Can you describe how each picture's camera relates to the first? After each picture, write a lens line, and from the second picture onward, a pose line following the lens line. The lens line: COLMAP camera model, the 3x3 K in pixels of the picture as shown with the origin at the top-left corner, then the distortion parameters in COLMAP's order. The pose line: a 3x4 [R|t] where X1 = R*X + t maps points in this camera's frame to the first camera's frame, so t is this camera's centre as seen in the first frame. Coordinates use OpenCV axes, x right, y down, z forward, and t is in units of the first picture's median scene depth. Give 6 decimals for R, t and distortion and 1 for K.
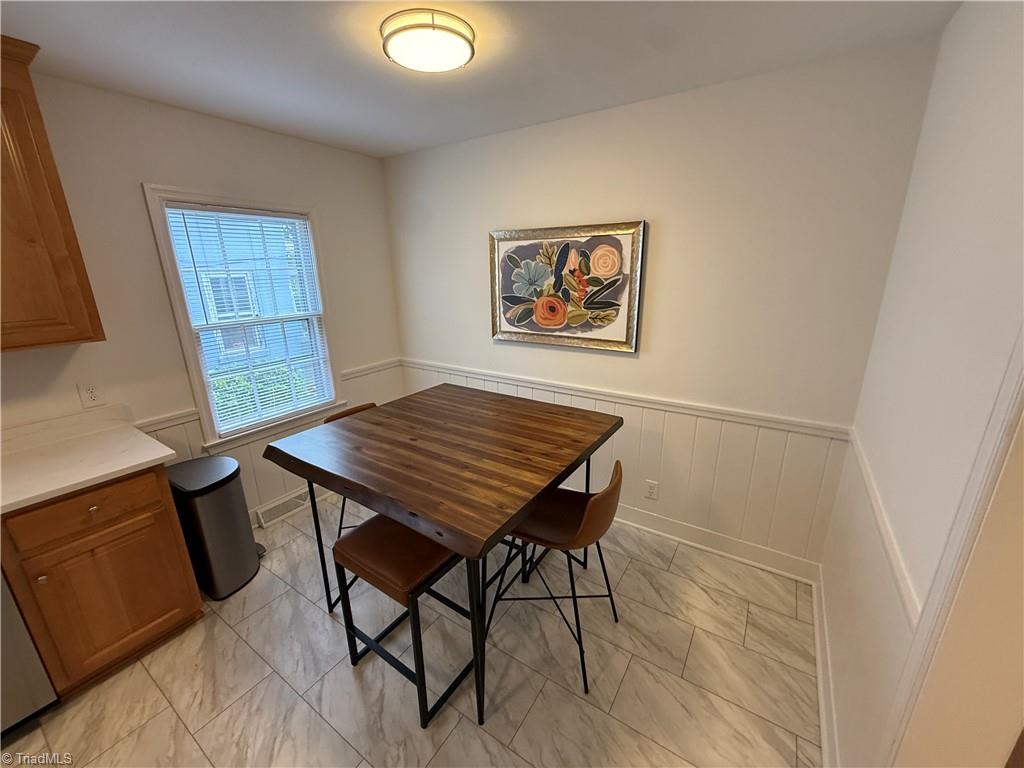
lens RADIAL K [[409.1, 0, 510.7], [0, 409.1, 384.7], [0, 0, 1]] dist [-0.000958, 0.000041]
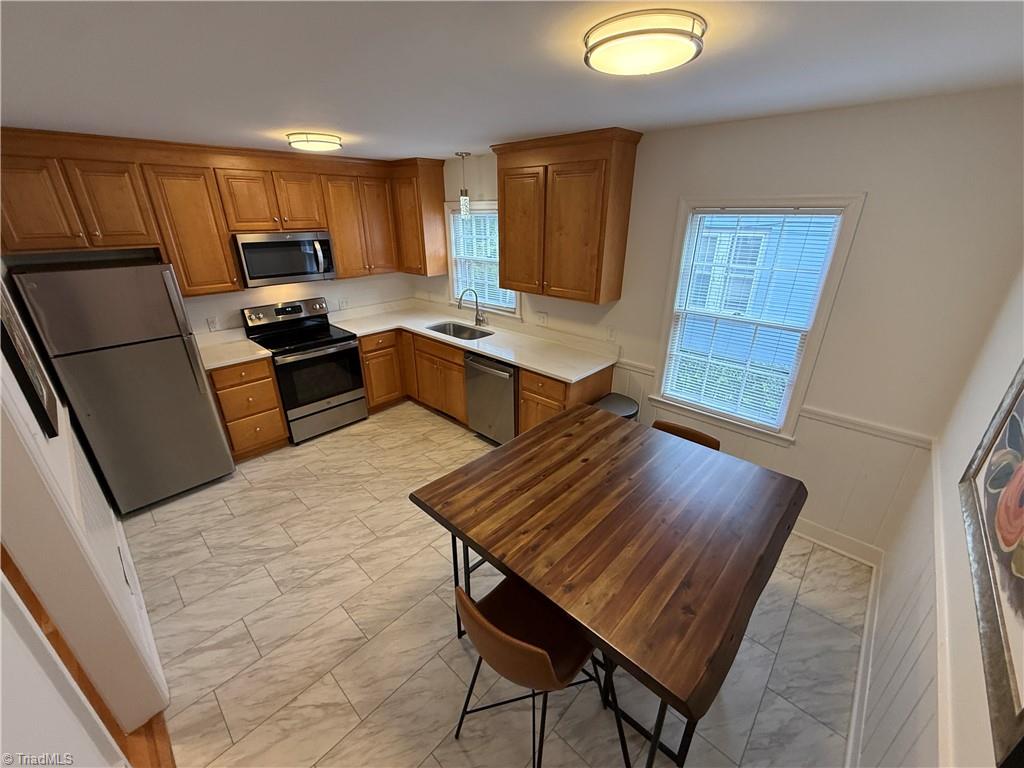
lens RADIAL K [[409.1, 0, 511.2], [0, 409.1, 384.2], [0, 0, 1]] dist [-0.000958, 0.000041]
pose [[-0.169137, 0.397074, -0.902067, 0.715545], [-0.274181, 0.860169, 0.430040, -0.467356], [0.946688, 0.320065, -0.036617, 0.867853]]
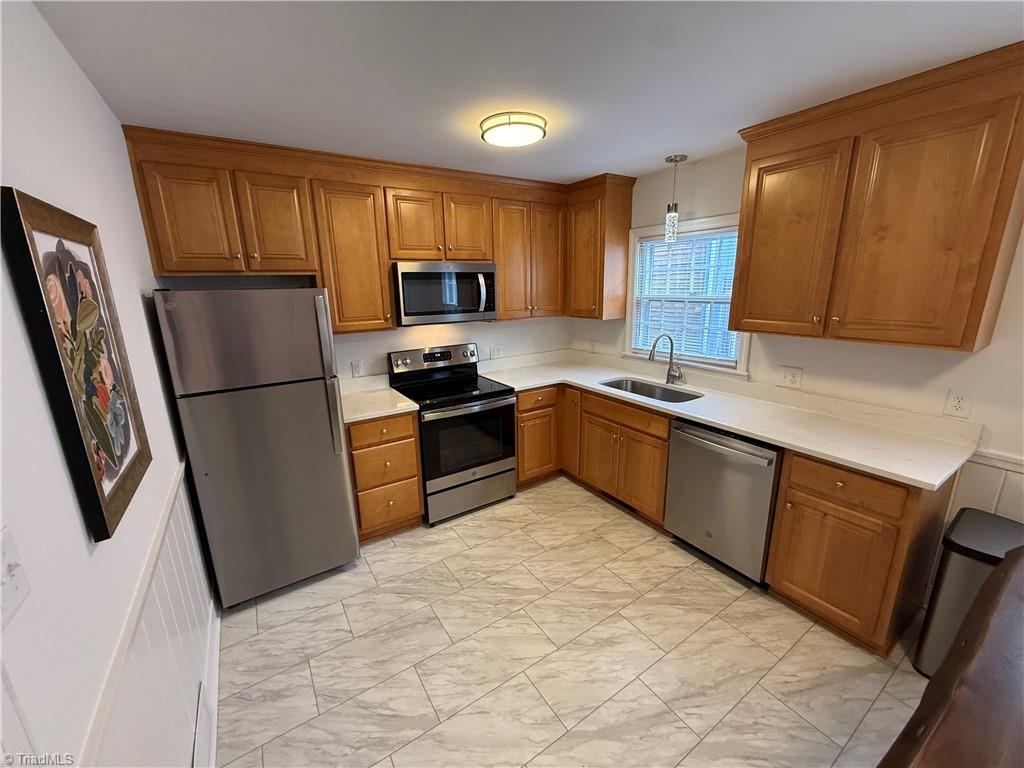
lens RADIAL K [[409.1, 0, 509.9], [0, 409.1, 384.8], [0, 0, 1]] dist [-0.000958, 0.000041]
pose [[-0.401059, 0.245198, -0.882627, 0.277262], [-0.231945, 0.904933, 0.356789, -0.134190], [0.886202, 0.347814, -0.306059, 0.398895]]
